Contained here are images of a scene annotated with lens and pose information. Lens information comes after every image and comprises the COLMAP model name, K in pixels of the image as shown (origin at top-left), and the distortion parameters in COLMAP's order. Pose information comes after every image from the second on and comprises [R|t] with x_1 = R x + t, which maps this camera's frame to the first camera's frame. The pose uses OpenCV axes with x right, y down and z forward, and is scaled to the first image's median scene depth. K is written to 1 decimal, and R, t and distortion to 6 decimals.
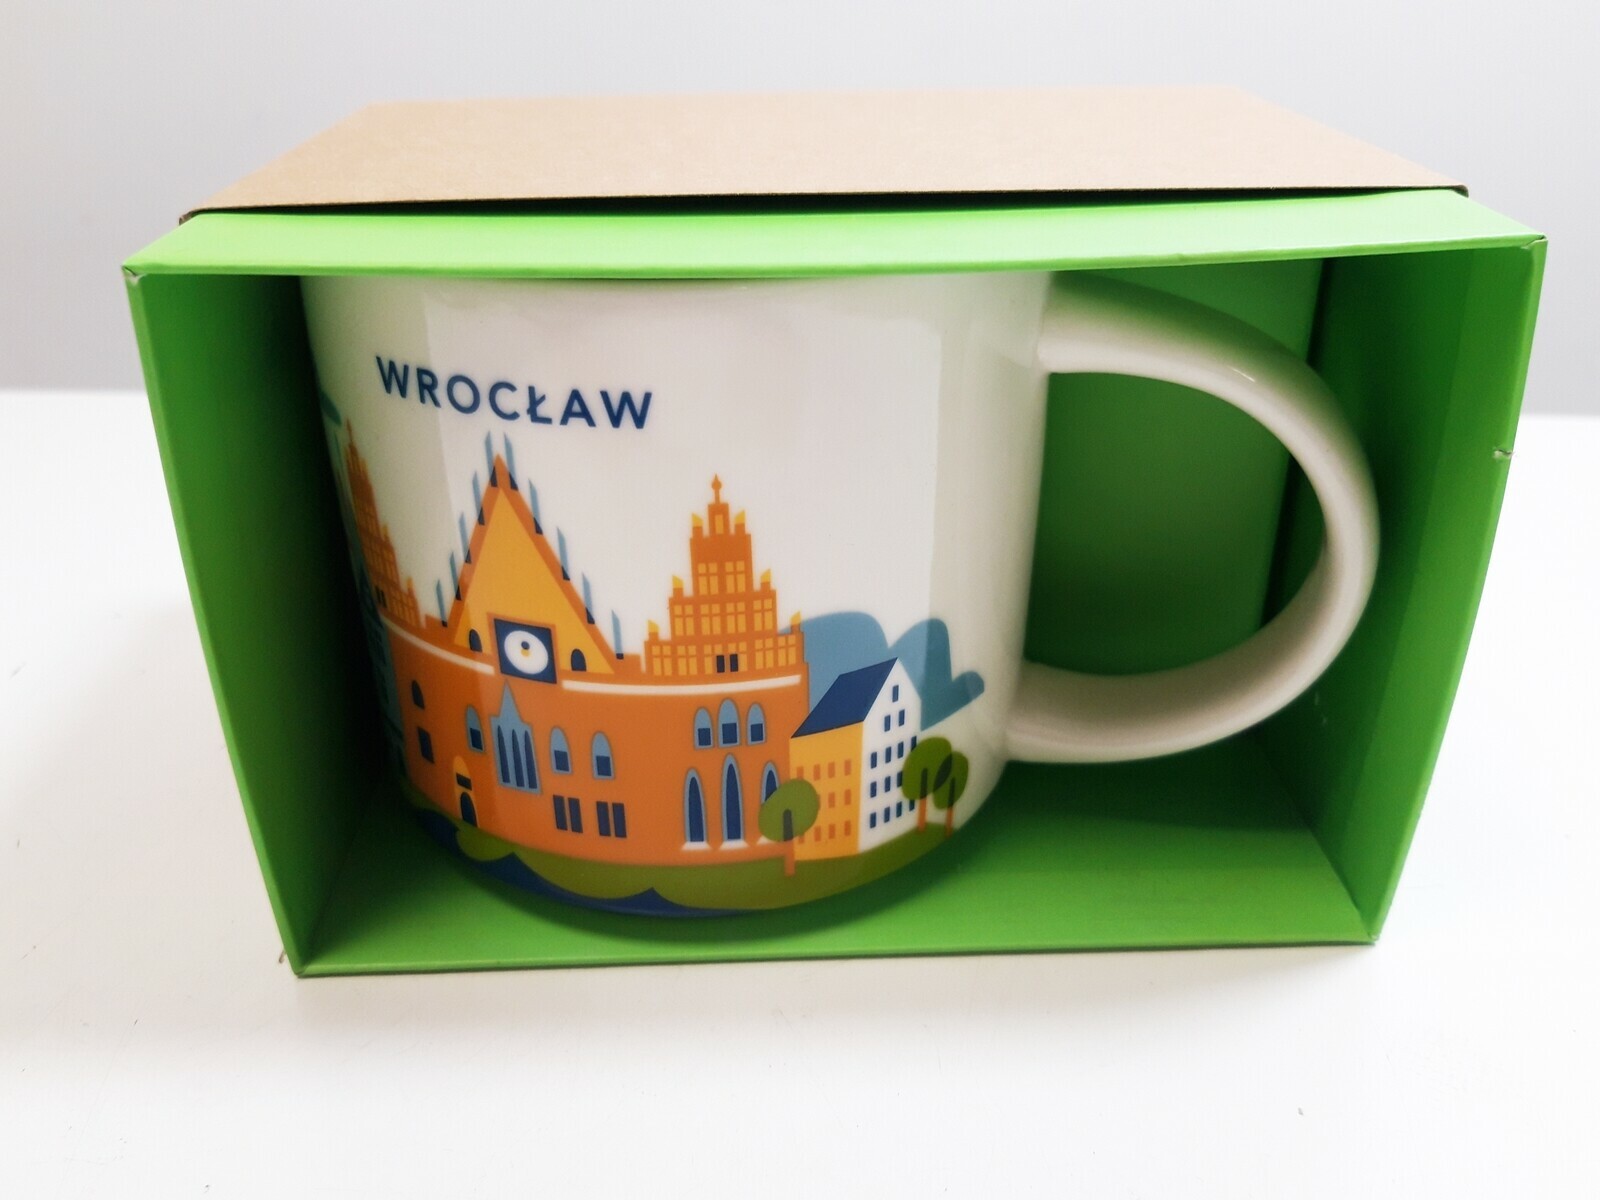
lens RADIAL K [[1349.5, 0, 801.7], [0, 1349.5, 628.9], [0, 0, 1]] dist [0.080285, -0.003517]
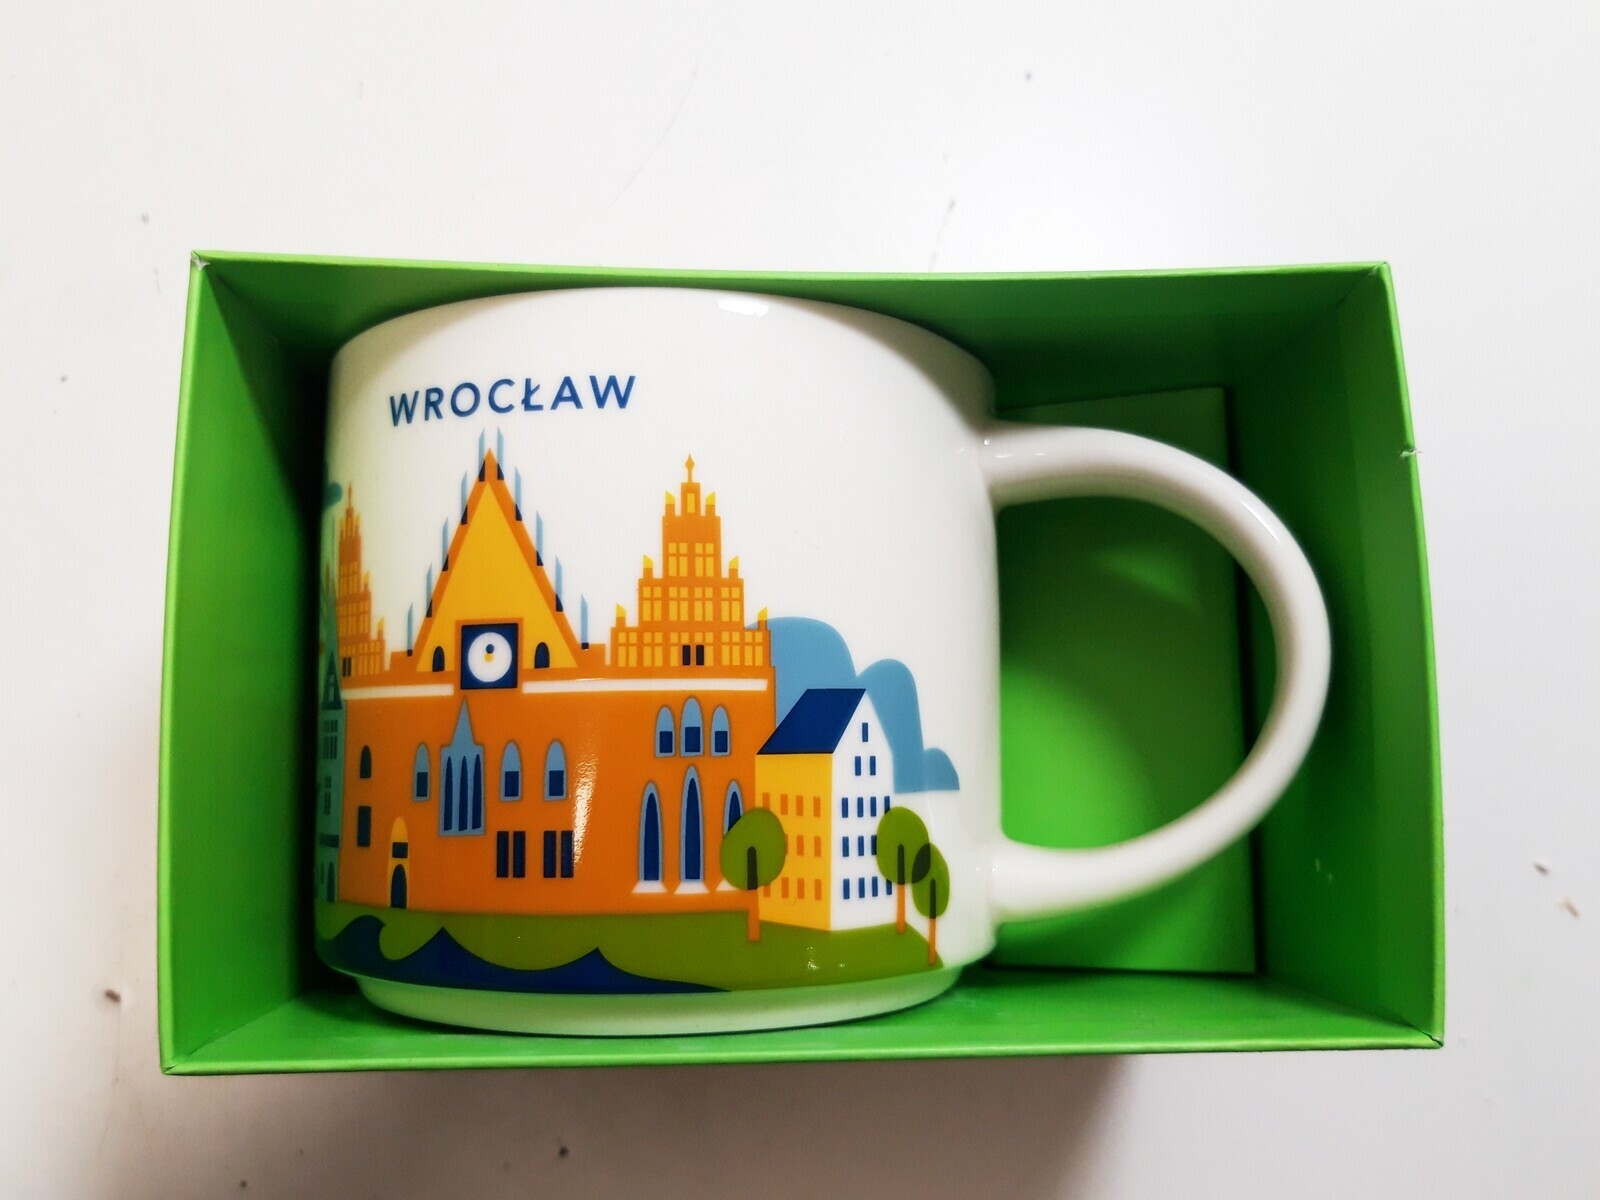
lens RADIAL K [[1349.5, 0, 801.7], [0, 1349.5, 628.9], [0, 0, 1]] dist [0.080285, -0.003517]
pose [[0.999870, 0.003083, 0.015848, 0.008778], [0.006326, 0.828294, -0.560258, 0.562107], [-0.014854, 0.560285, 0.828166, 0.165726]]
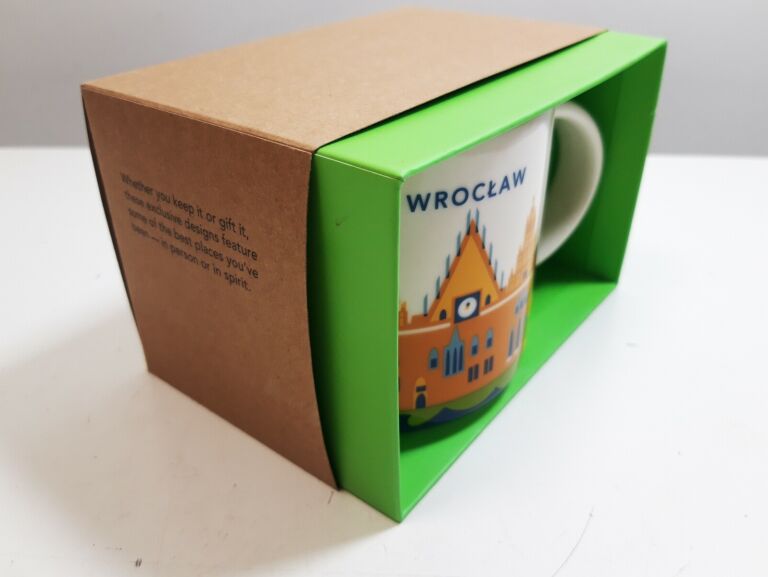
lens RADIAL K [[647.8, 0, 384.8], [0, 647.8, 302.4], [0, 0, 1]] dist [0.080285, -0.003517]
pose [[0.649936, -0.413596, 0.637590, -0.952141], [0.374315, 0.904342, 0.205072, -0.253275], [-0.661416, 0.105375, 0.742579, 0.324172]]
